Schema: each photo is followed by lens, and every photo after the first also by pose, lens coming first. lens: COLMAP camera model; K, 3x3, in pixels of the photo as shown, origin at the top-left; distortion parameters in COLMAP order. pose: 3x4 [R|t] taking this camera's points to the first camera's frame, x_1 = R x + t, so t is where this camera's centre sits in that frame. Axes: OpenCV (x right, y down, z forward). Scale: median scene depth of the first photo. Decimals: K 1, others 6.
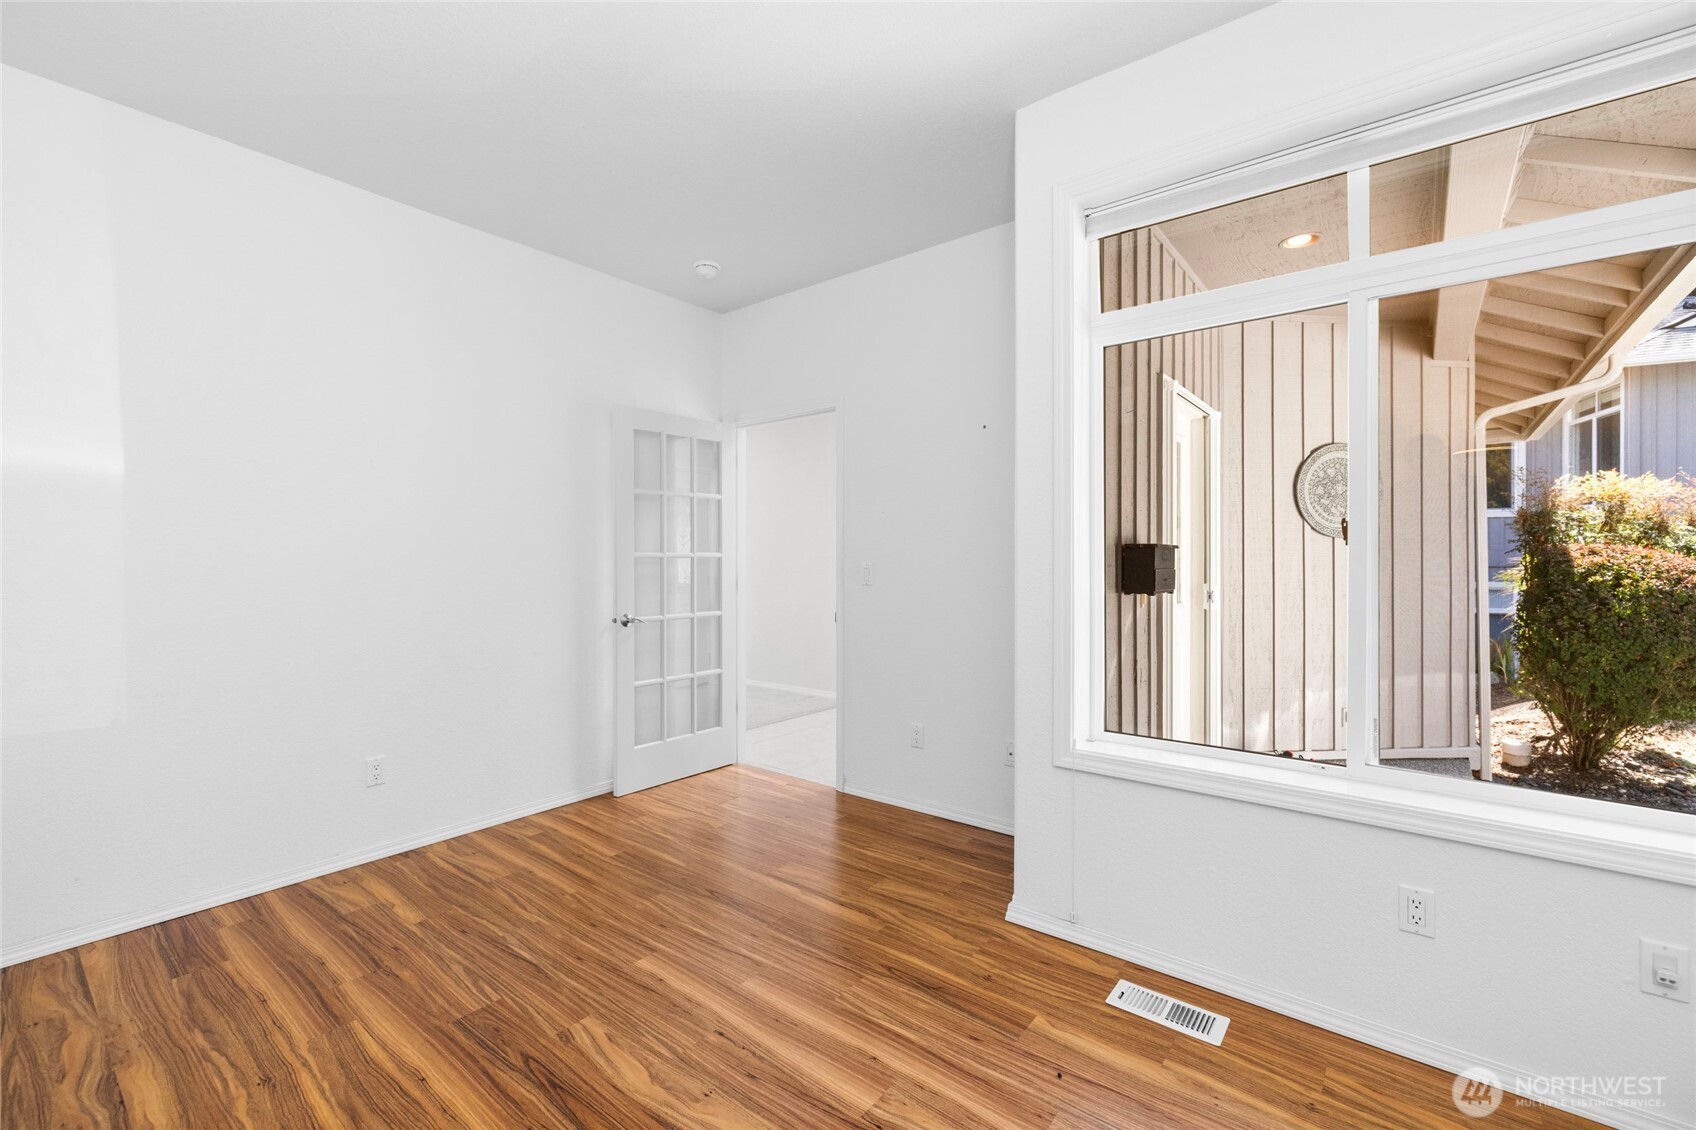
lens RADIAL K [[715.5, 0, 848.2], [0, 715.5, 559.0], [0, 0, 1]] dist [-0.010892, 0.002588]
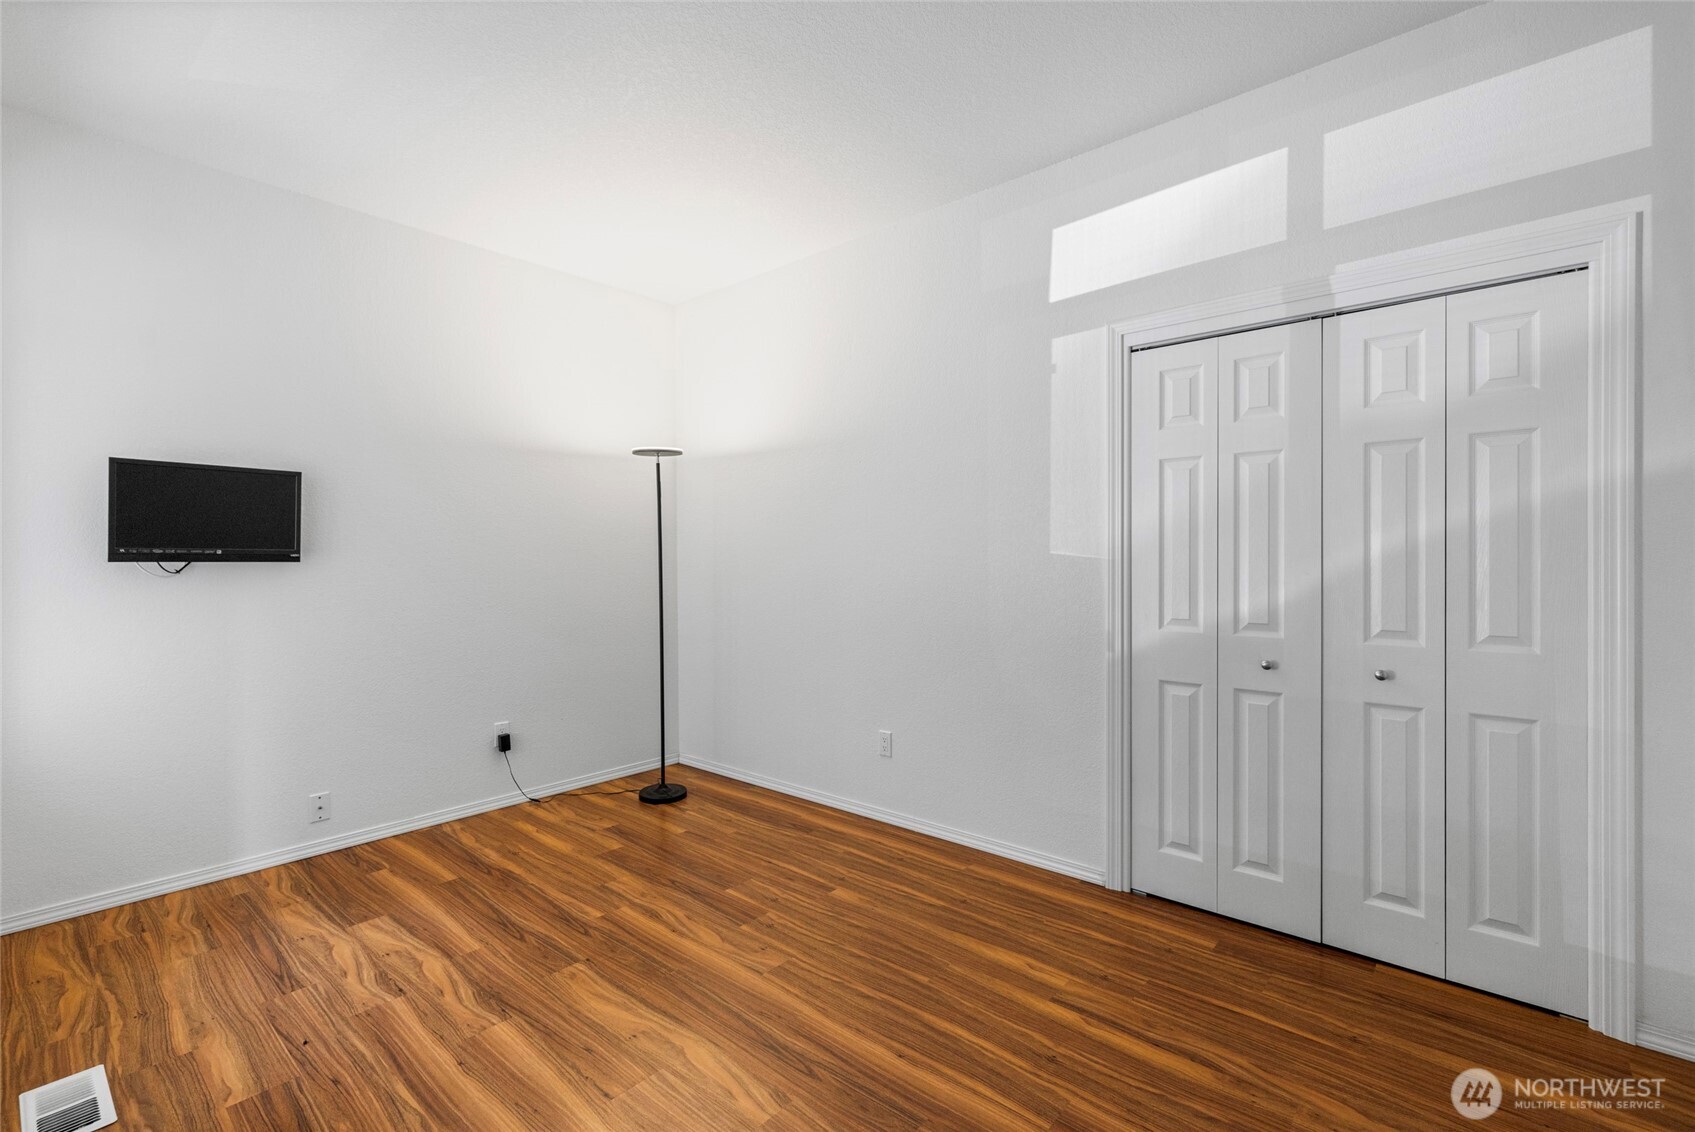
lens RADIAL K [[715.1, 0, 848.0], [0, 715.1, 559.9], [0, 0, 1]] dist [-0.010892, 0.002588]
pose [[-0.999504, 0.004210, 0.031206, -0.538194], [0.004434, 0.999965, 0.007105, -0.004385], [-0.031175, 0.007240, -0.999488, 1.973428]]
